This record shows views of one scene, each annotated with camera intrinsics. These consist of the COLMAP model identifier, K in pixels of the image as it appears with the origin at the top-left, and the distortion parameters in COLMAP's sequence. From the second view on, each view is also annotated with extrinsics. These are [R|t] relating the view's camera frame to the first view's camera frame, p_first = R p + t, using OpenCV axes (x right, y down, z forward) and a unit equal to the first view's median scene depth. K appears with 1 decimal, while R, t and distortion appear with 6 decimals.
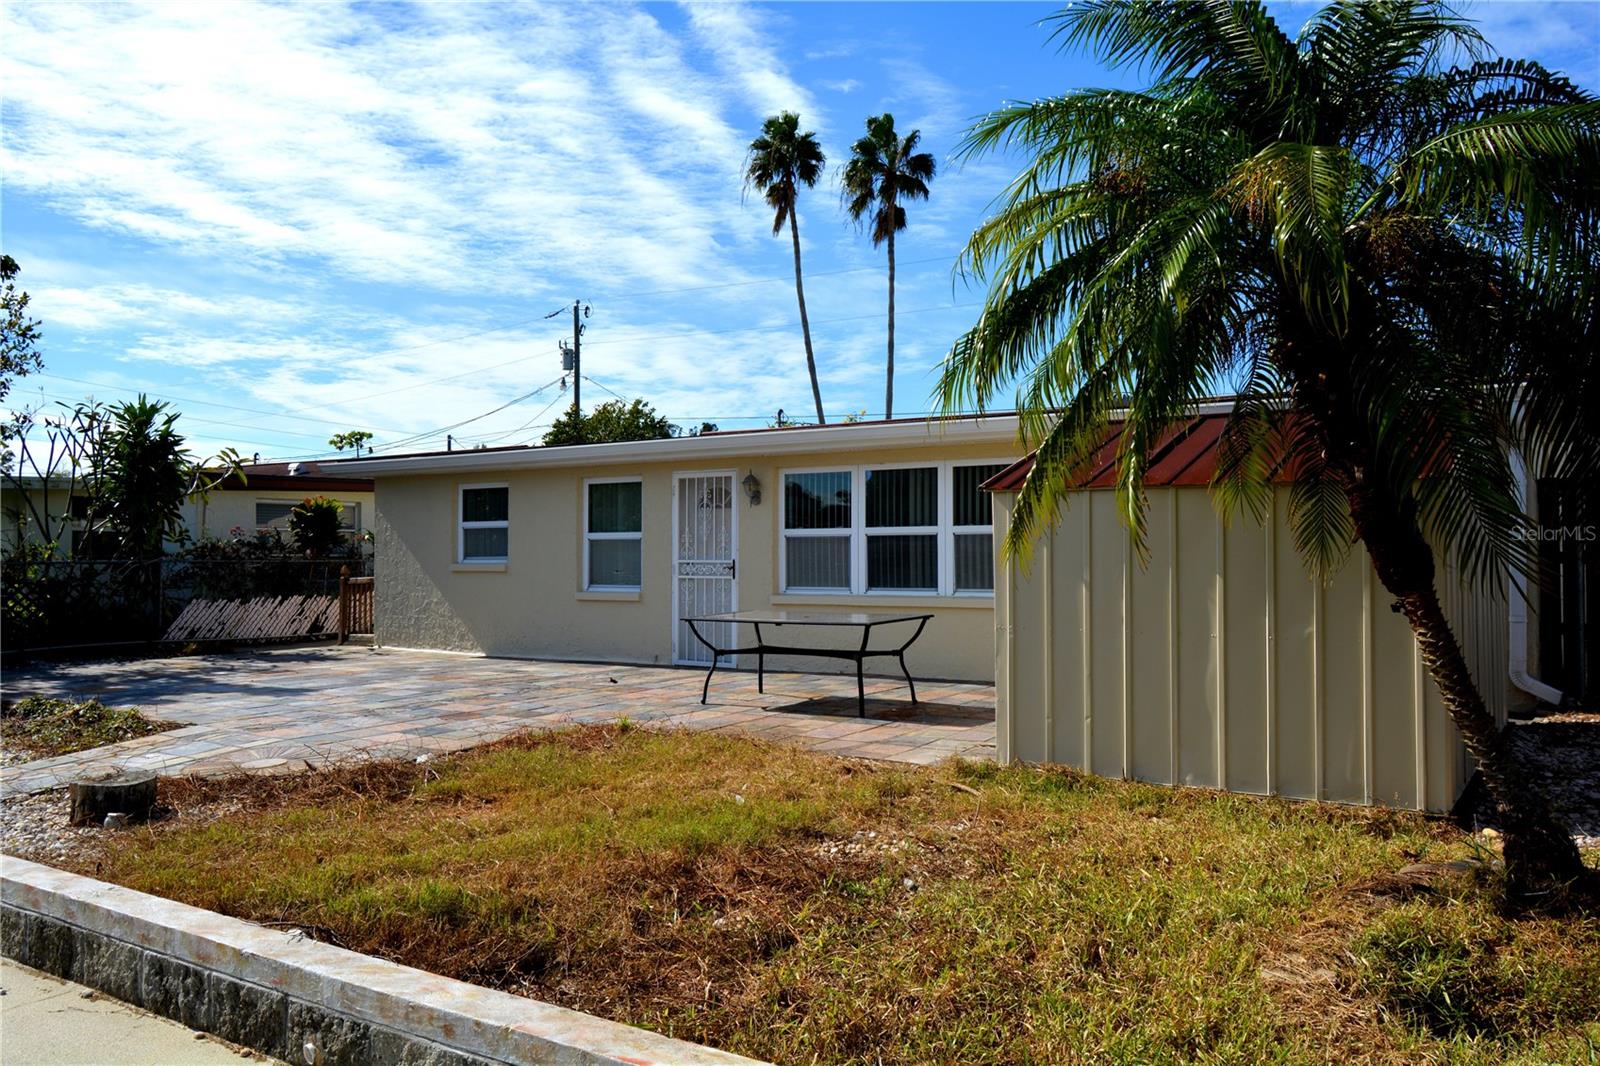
lens RADIAL K [[1247.0, 0, 802.3], [0, 1247.0, 528.2], [0, 0, 1]] dist [0.001250, -0.000010]
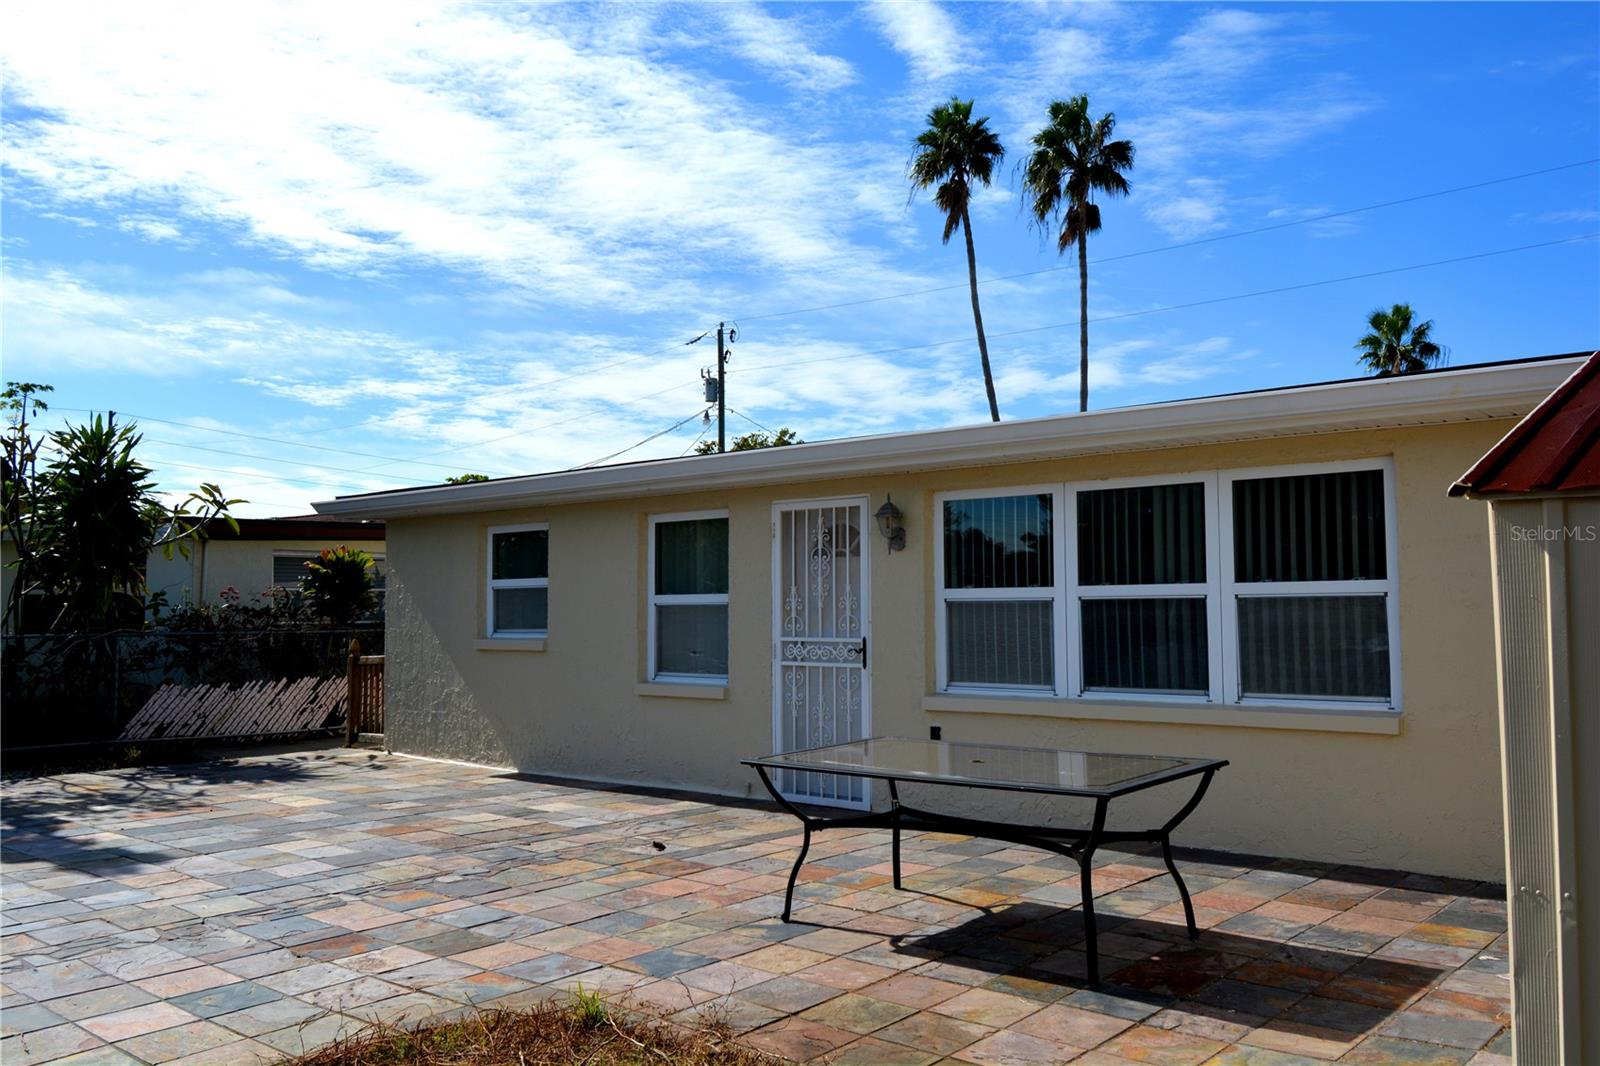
lens RADIAL K [[1323.1, 0, 802.6], [0, 1323.1, 530.1], [0, 0, 1]] dist [0.010650, 0.001831]
pose [[0.990710, -0.012735, -0.135393, 0.004757], [0.007779, 0.999282, -0.037076, -0.003983], [0.135768, 0.035679, 0.990098, 0.279141]]
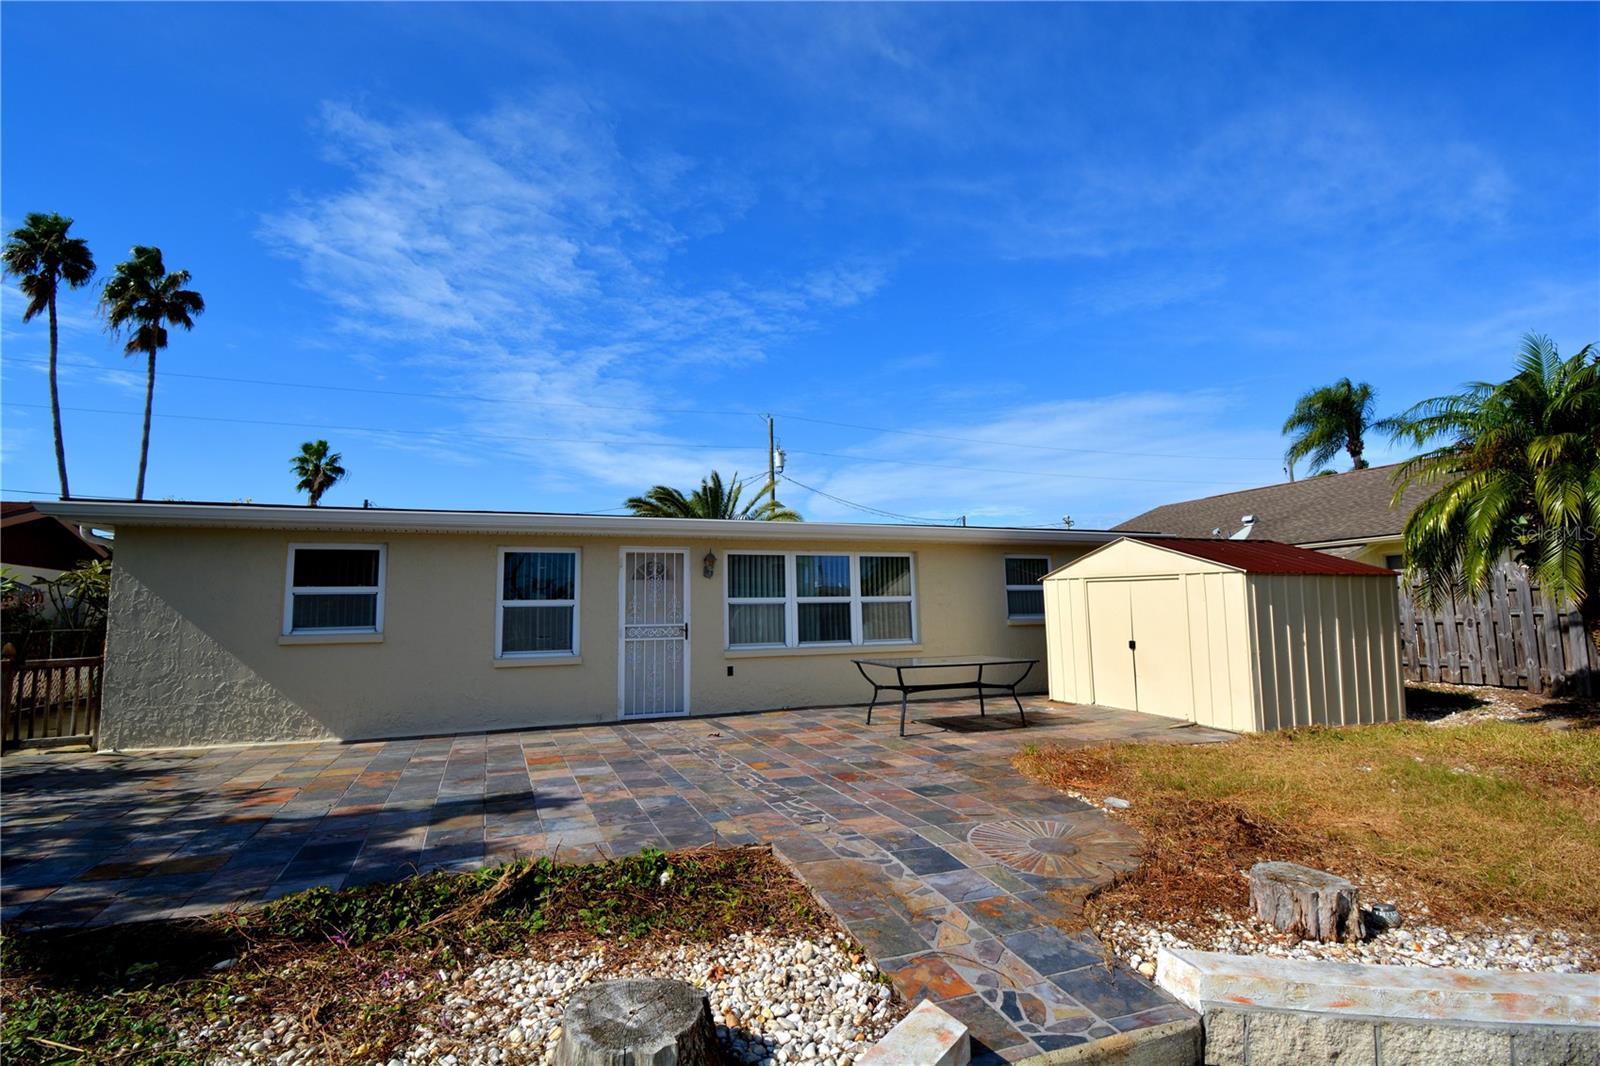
lens RADIAL K [[766.2, 0, 798.8], [0, 766.2, 542.8], [0, 0, 1]] dist [-0.024802, -0.003415]
pose [[0.569266, 0.070157, 0.819154, -0.505980], [-0.000463, 0.996380, -0.085014, 0.009014], [-0.822153, 0.048016, 0.567238, 0.419662]]
